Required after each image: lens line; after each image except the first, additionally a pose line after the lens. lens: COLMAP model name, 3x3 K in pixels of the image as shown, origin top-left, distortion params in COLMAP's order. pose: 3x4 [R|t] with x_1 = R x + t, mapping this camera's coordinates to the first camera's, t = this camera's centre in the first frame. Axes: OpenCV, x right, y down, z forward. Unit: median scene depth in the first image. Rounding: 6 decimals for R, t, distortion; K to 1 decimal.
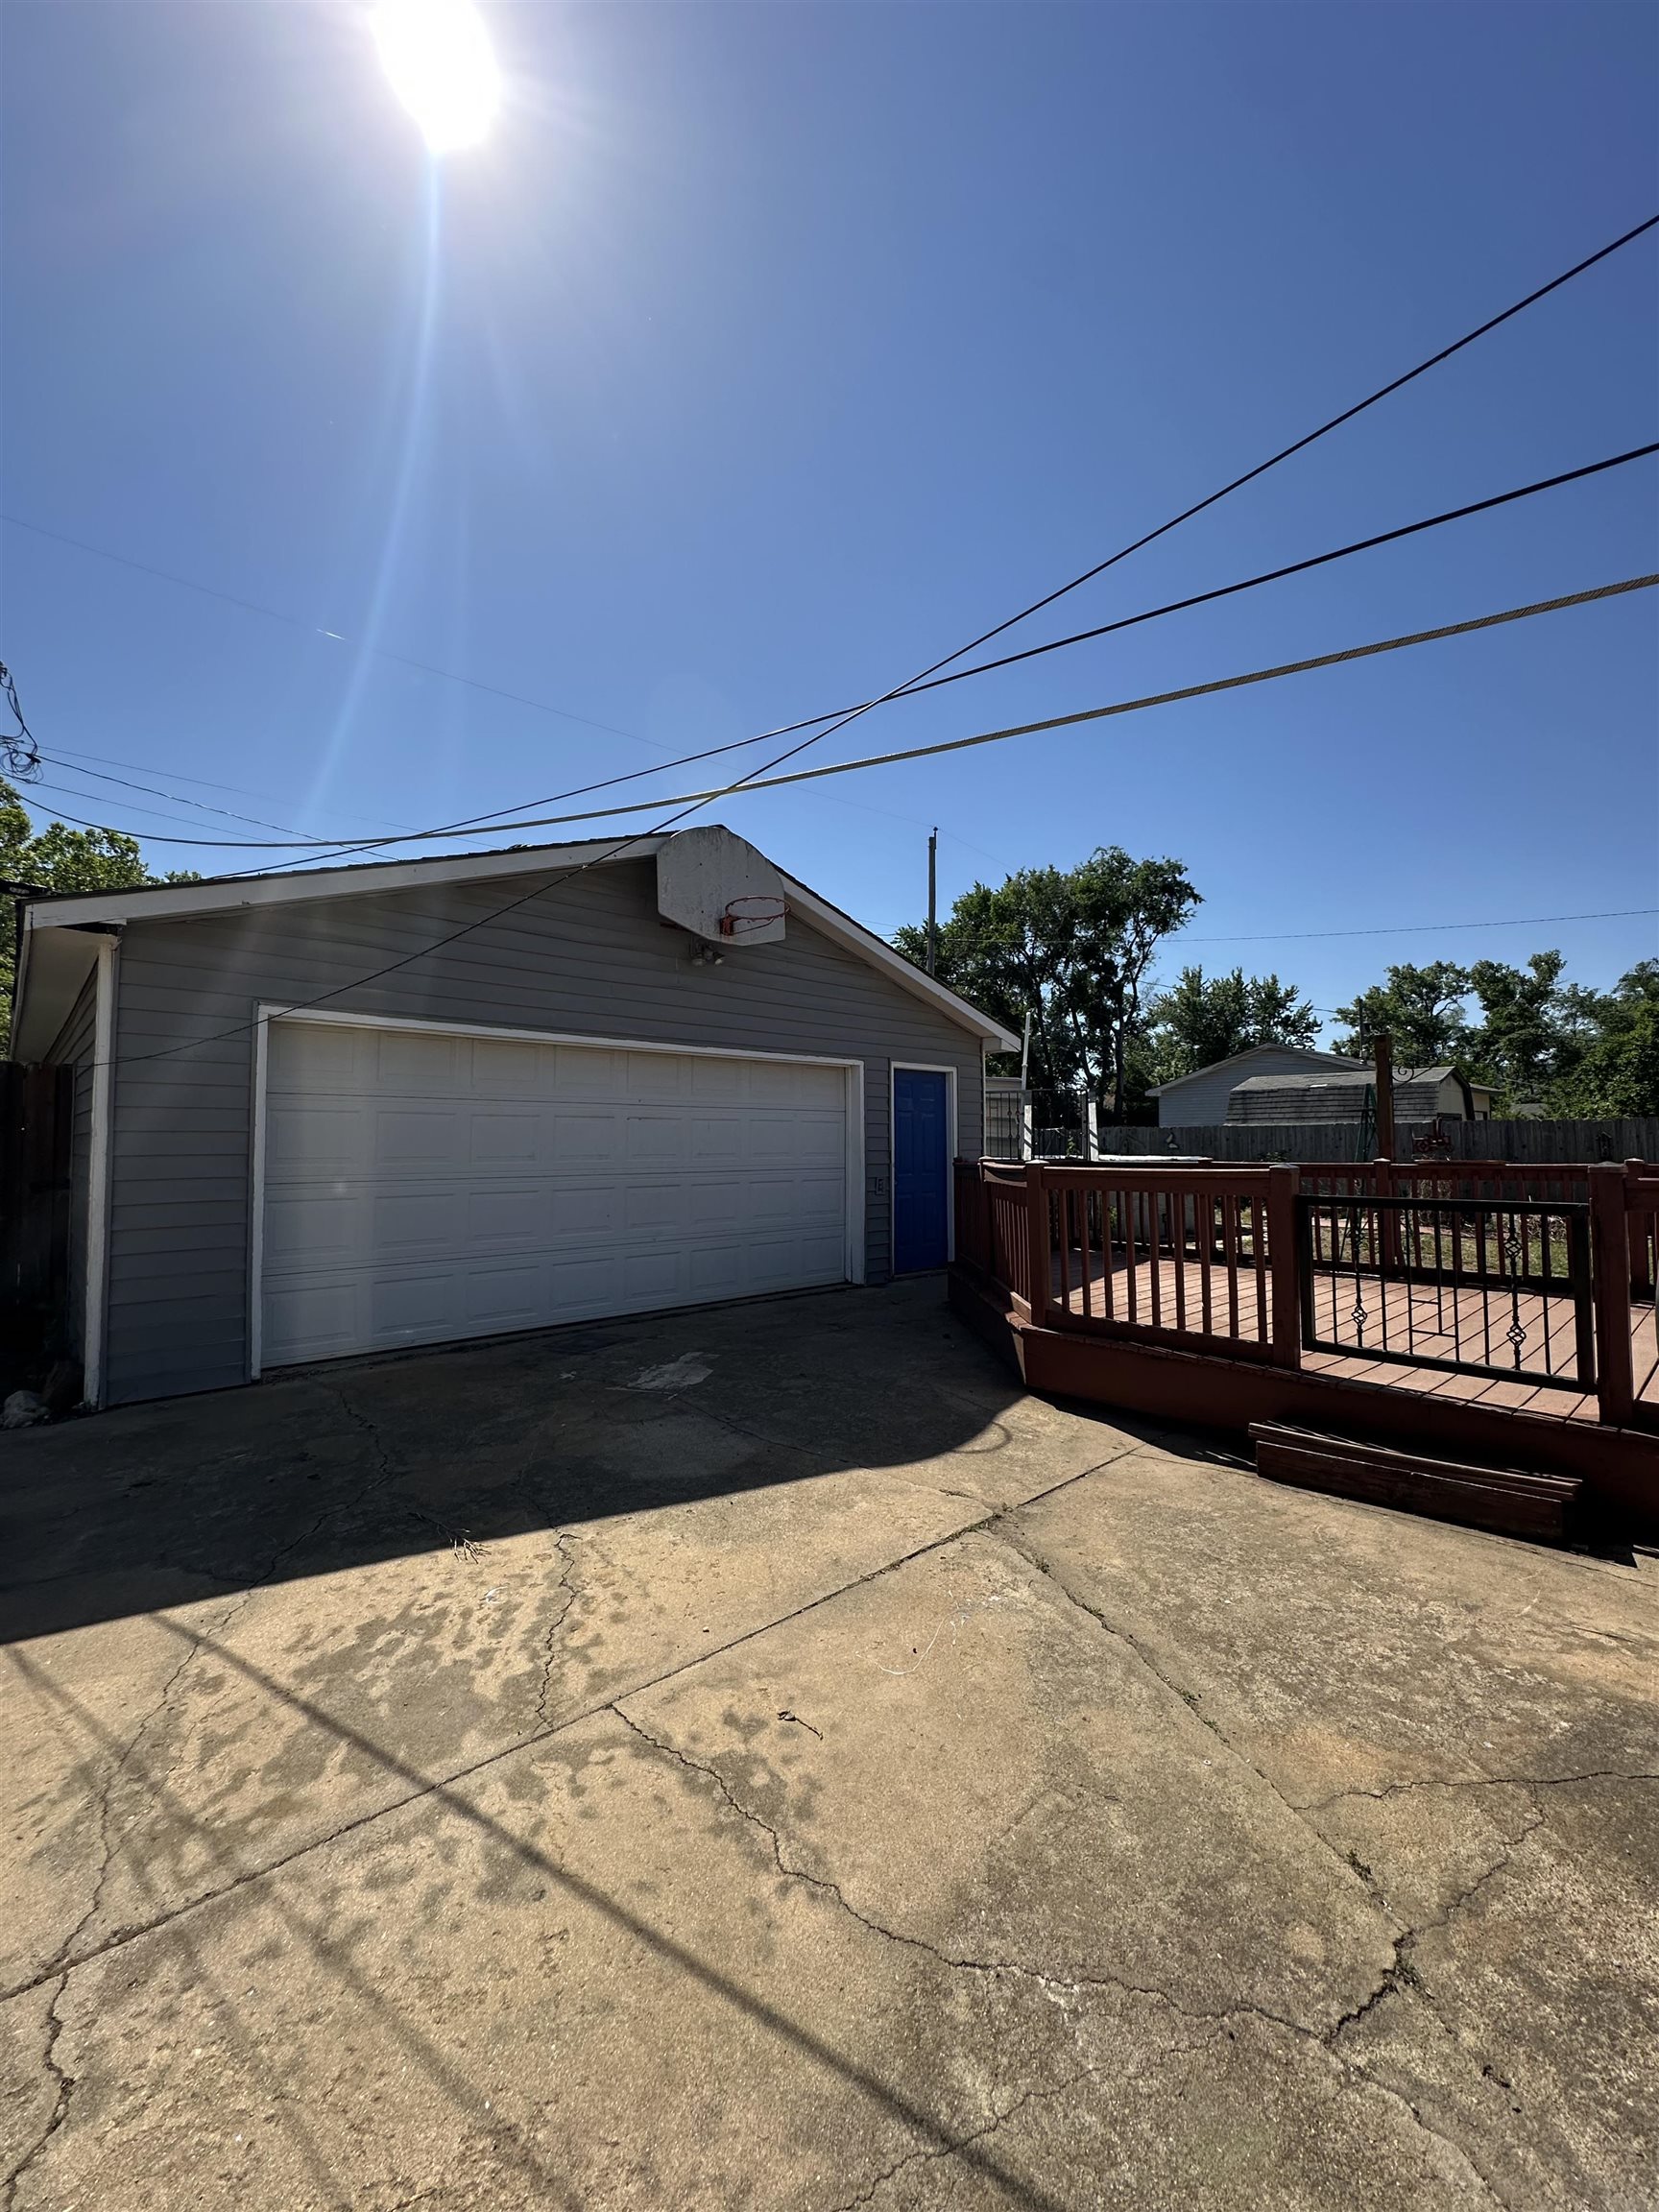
lens RADIAL K [[888.5, 0, 829.5], [0, 888.5, 1106.0], [0, 0, 1]] dist [0.001307, 0.000106]
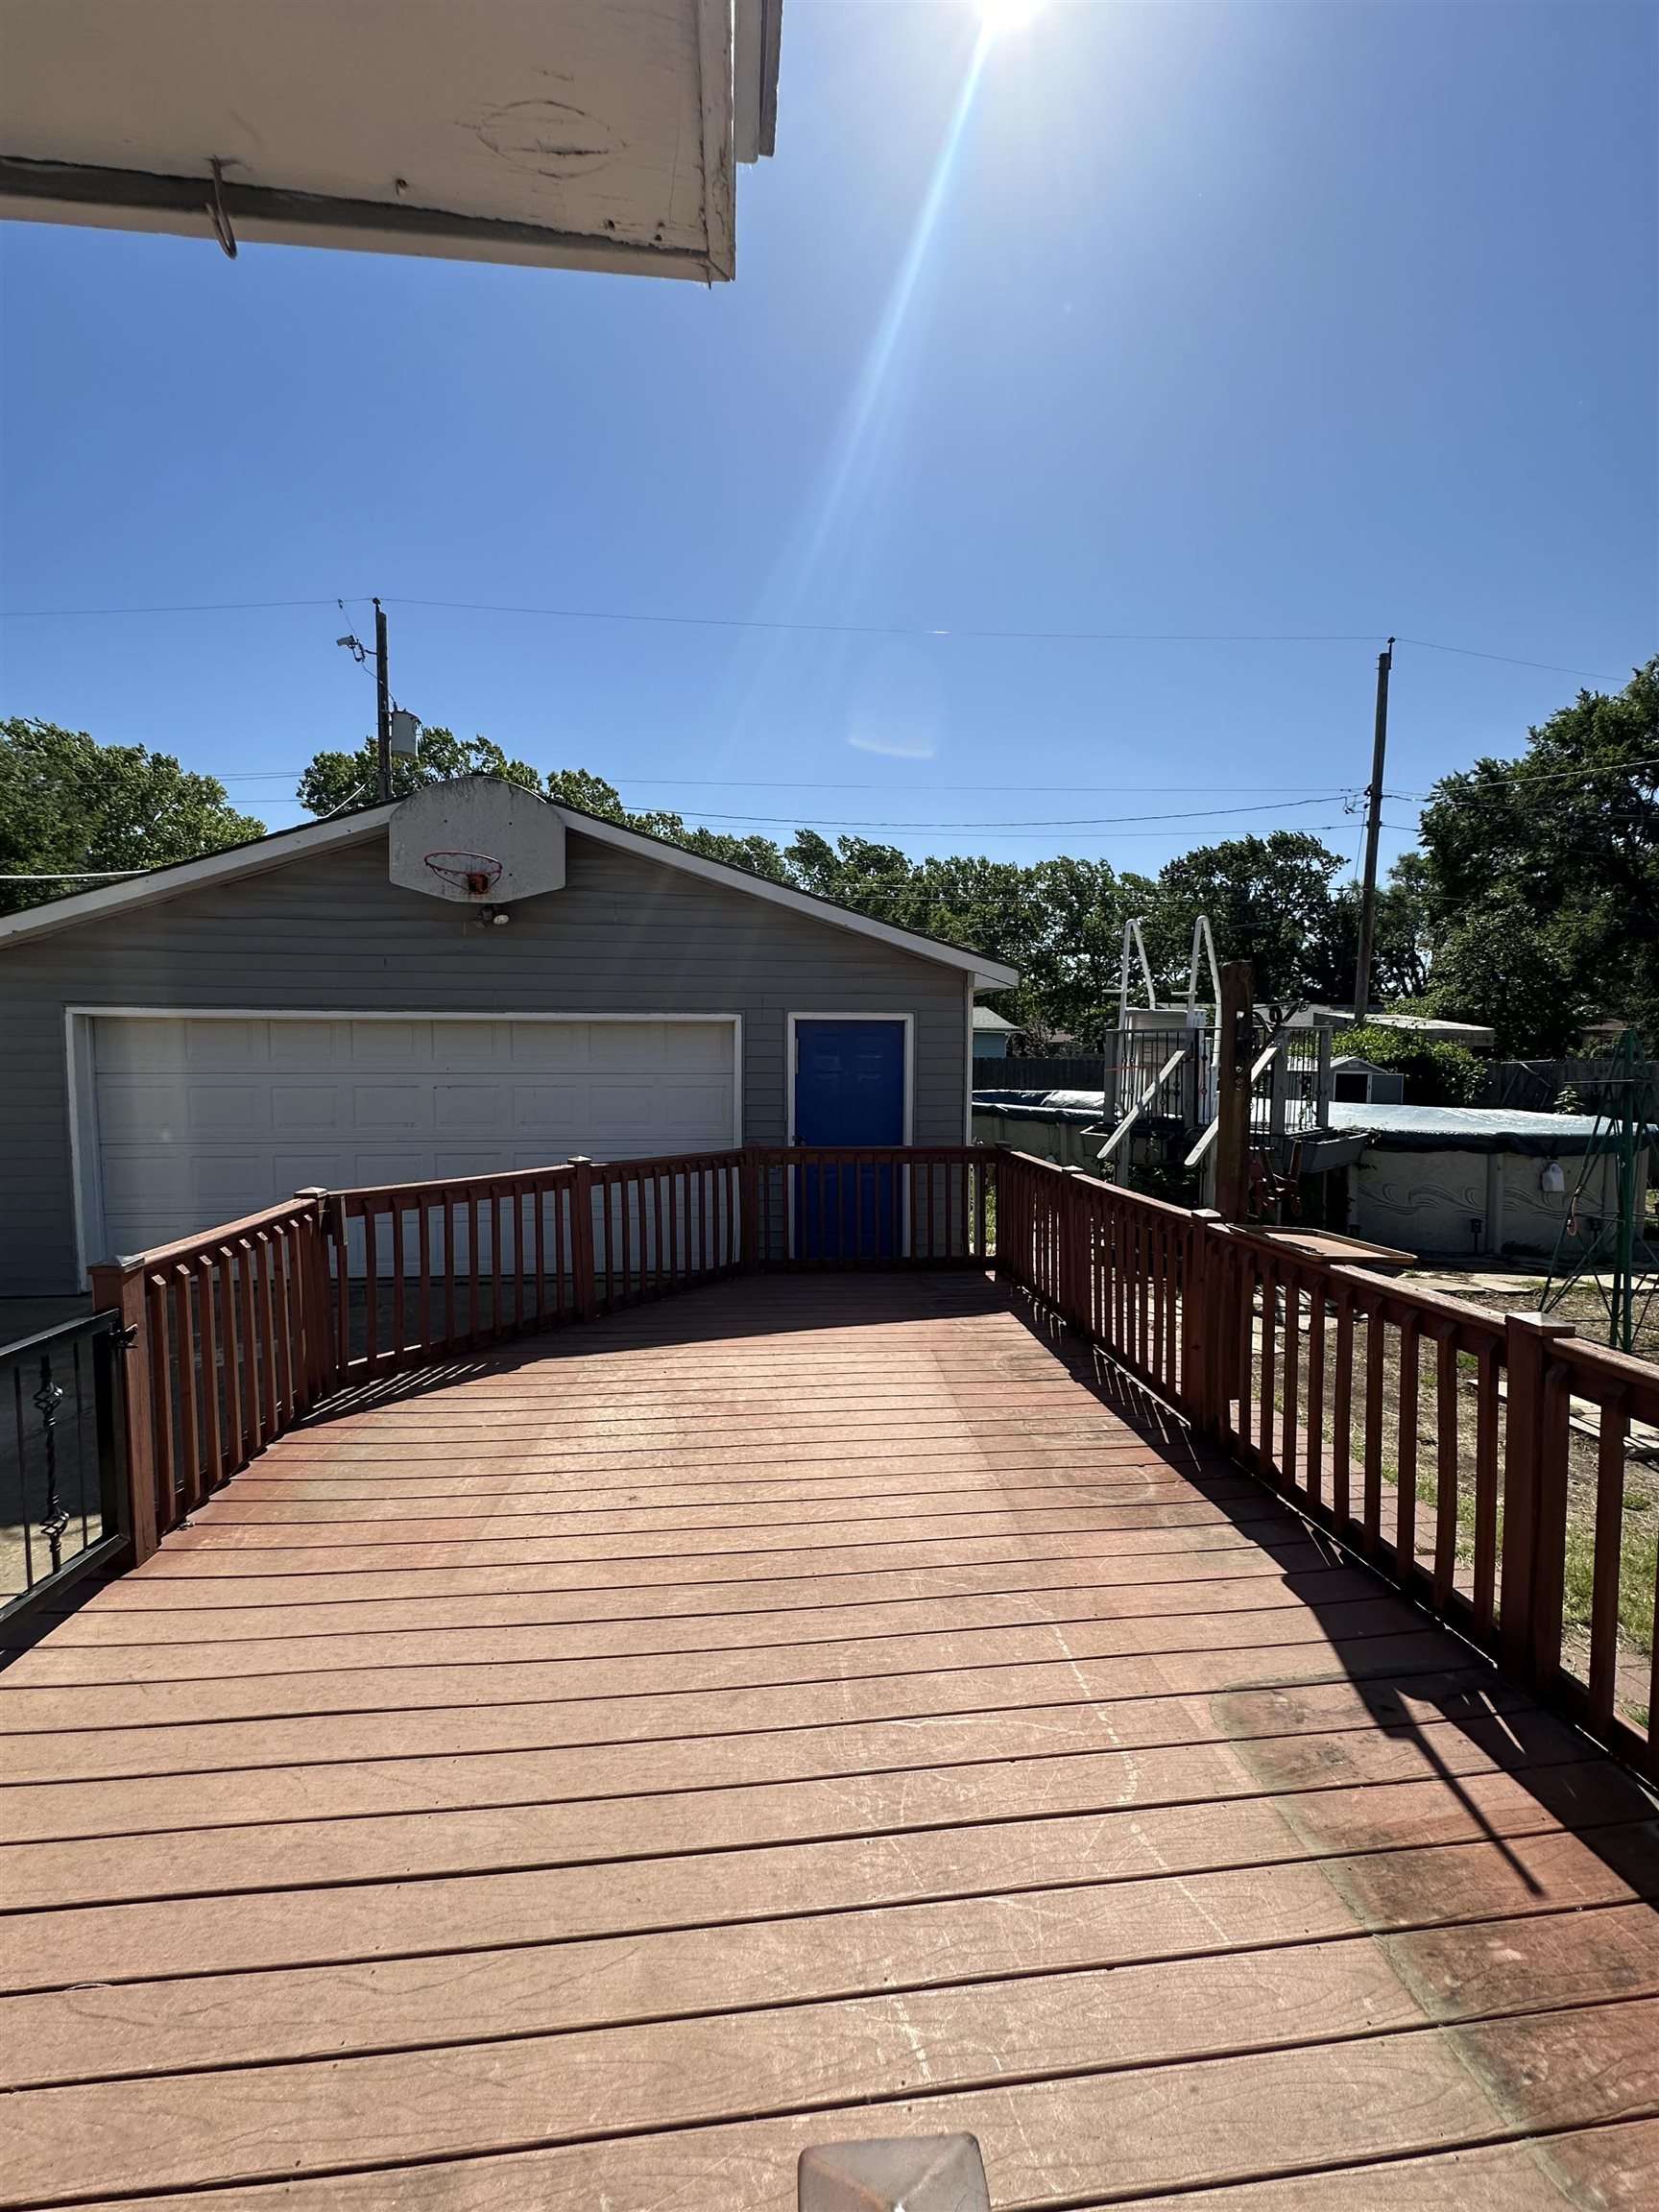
lens RADIAL K [[888.5, 0, 829.5], [0, 888.5, 1106.0], [0, 0, 1]] dist [0.001307, 0.000106]
pose [[0.808162, 0.040926, -0.587536, 0.704986], [0.020044, 0.995094, 0.096886, -0.051718], [0.588619, -0.090076, 0.803377, 0.426014]]
